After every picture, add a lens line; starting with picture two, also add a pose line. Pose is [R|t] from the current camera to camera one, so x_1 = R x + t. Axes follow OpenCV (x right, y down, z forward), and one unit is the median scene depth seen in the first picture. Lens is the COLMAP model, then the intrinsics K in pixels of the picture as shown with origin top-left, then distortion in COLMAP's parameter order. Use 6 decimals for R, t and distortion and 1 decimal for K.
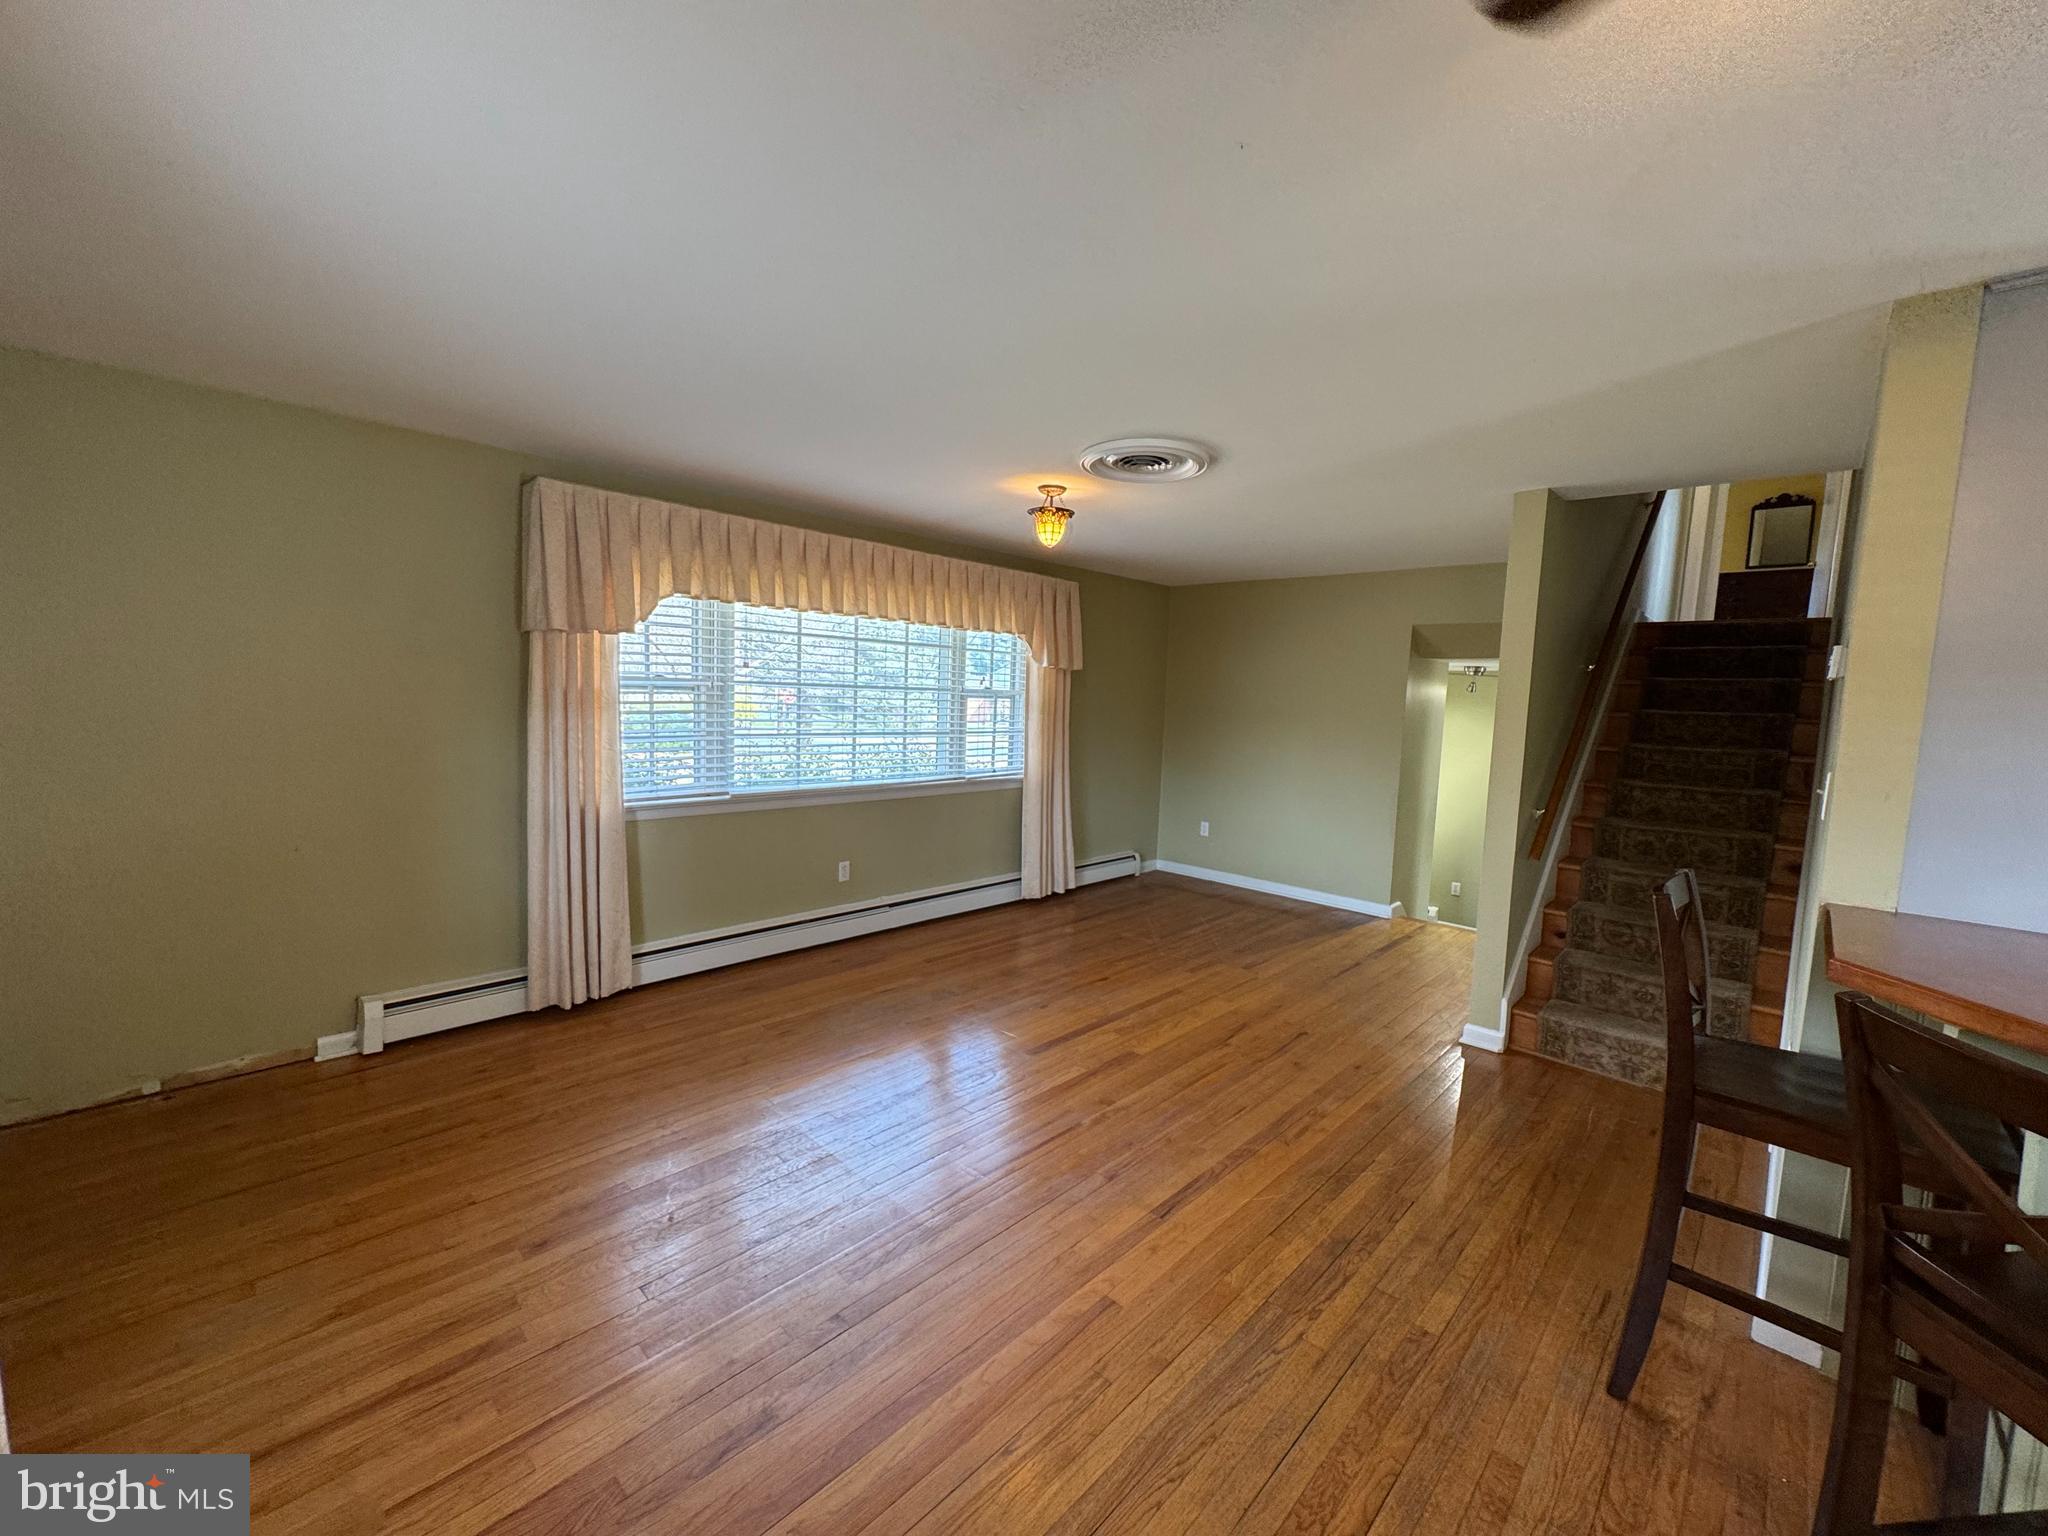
lens RADIAL K [[815.8, 0, 1027.9], [0, 815.8, 775.3], [0, 0, 1]] dist [0.001626, -0.000180]
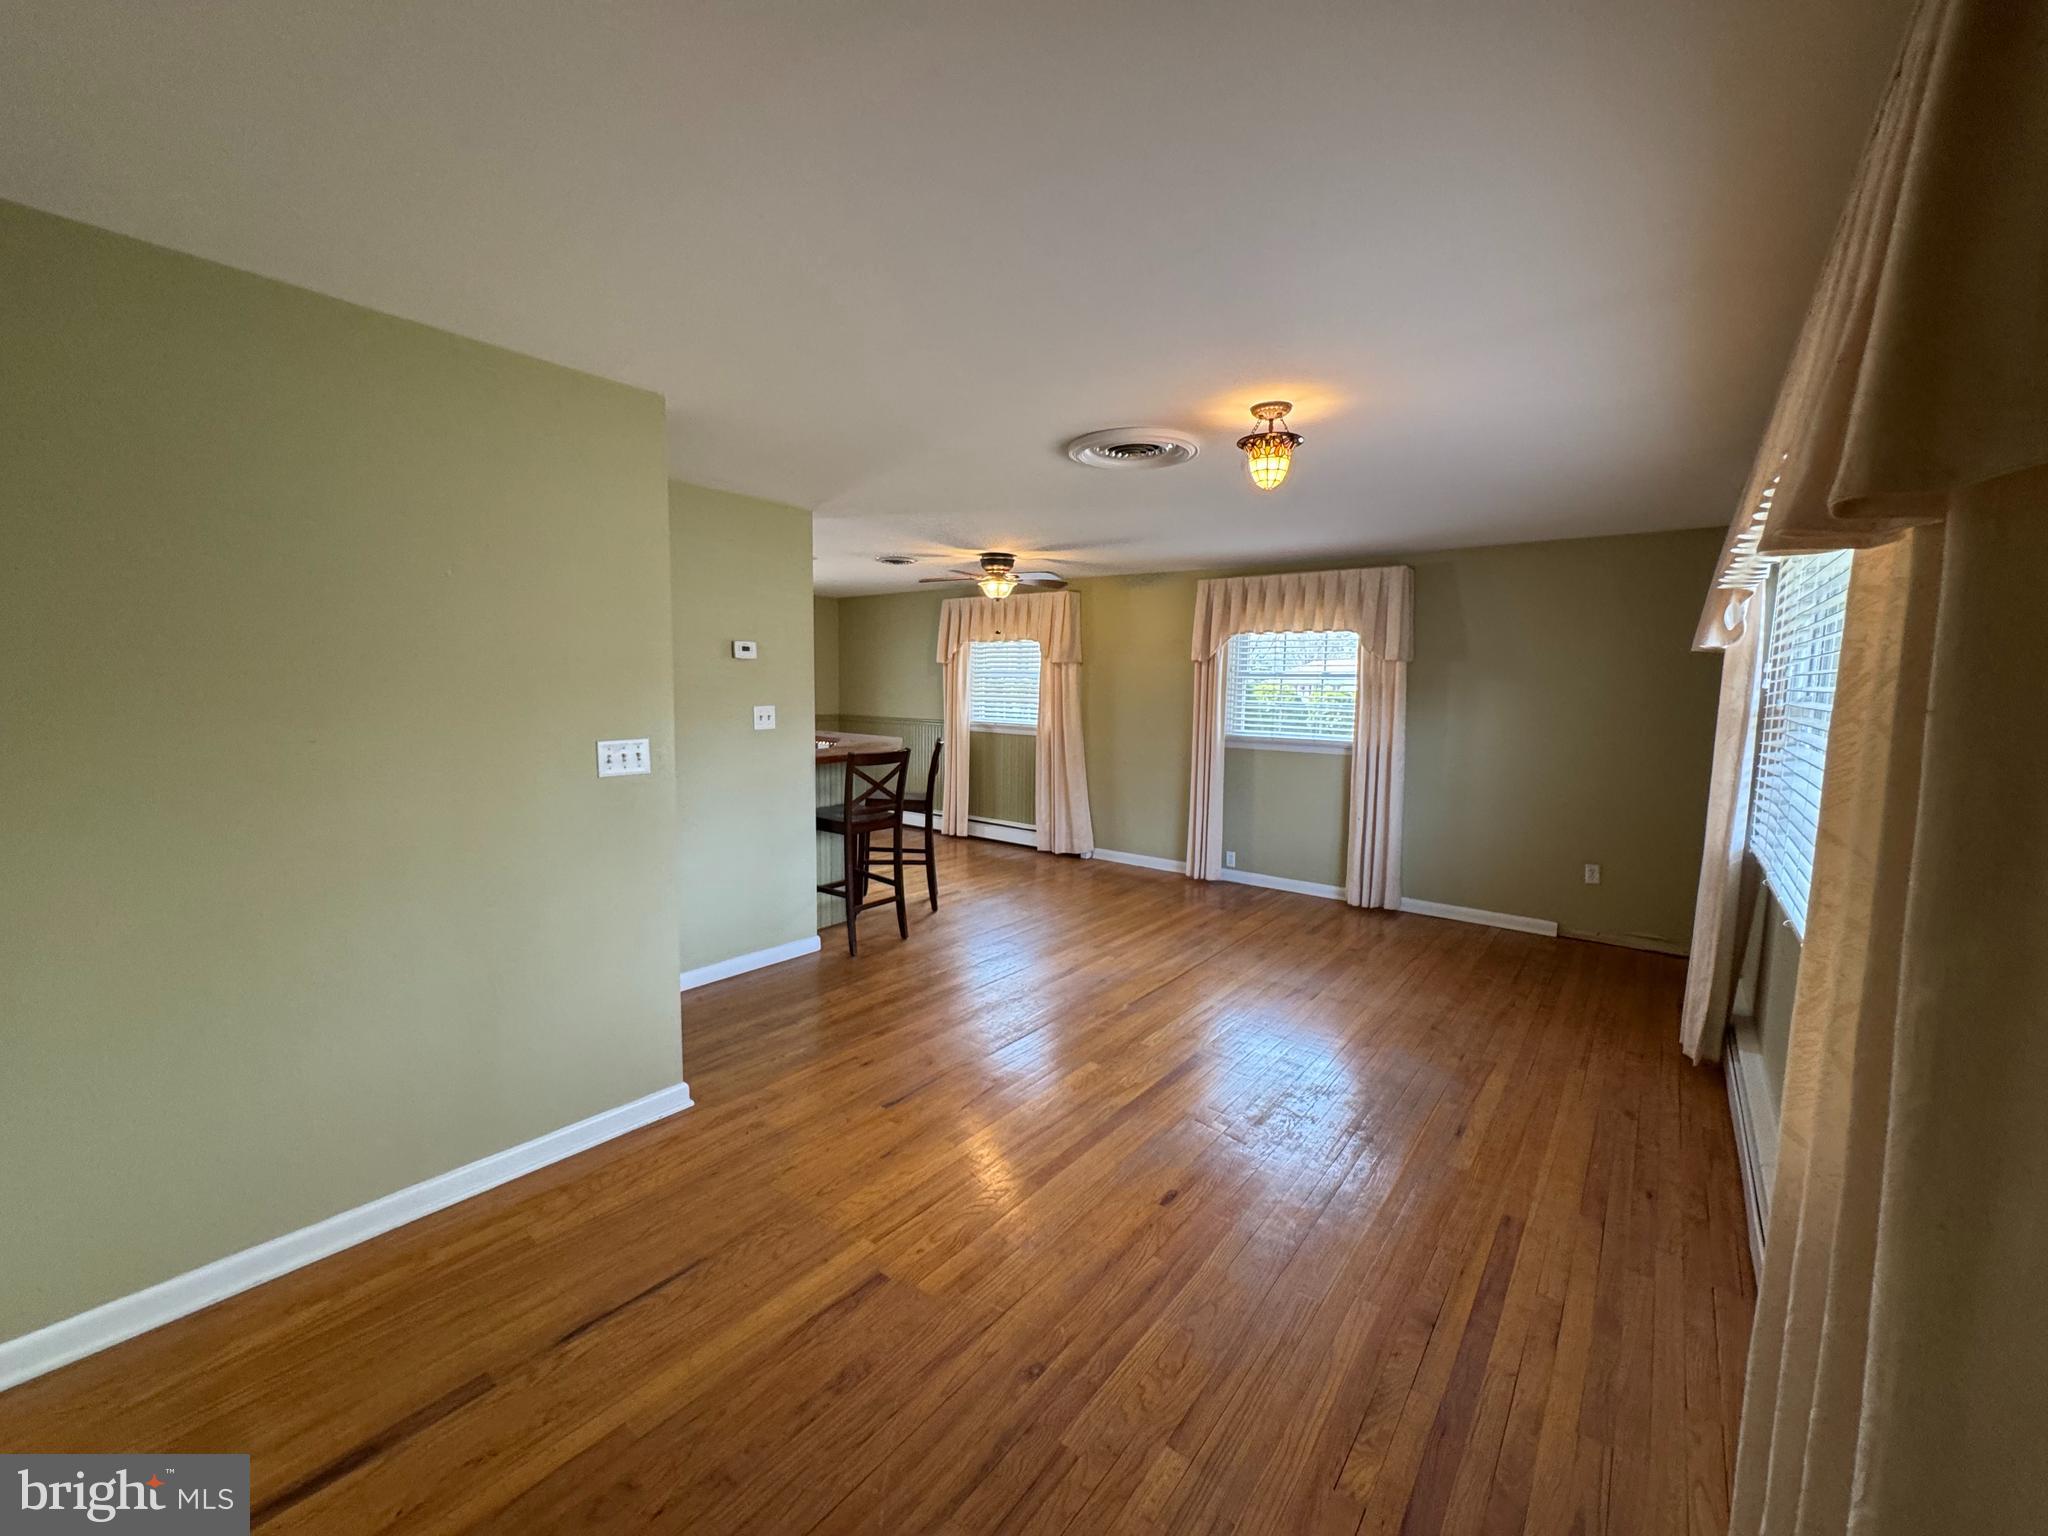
lens RADIAL K [[827.9, 0, 1023.8], [0, 827.9, 770.0], [0, 0, 1]] dist [-0.000259, -0.000014]
pose [[-0.994664, -0.041129, -0.094611, 0.343403], [-0.059352, 0.978258, 0.198717, -0.194395], [0.084381, 0.203272, -0.975480, 1.984261]]
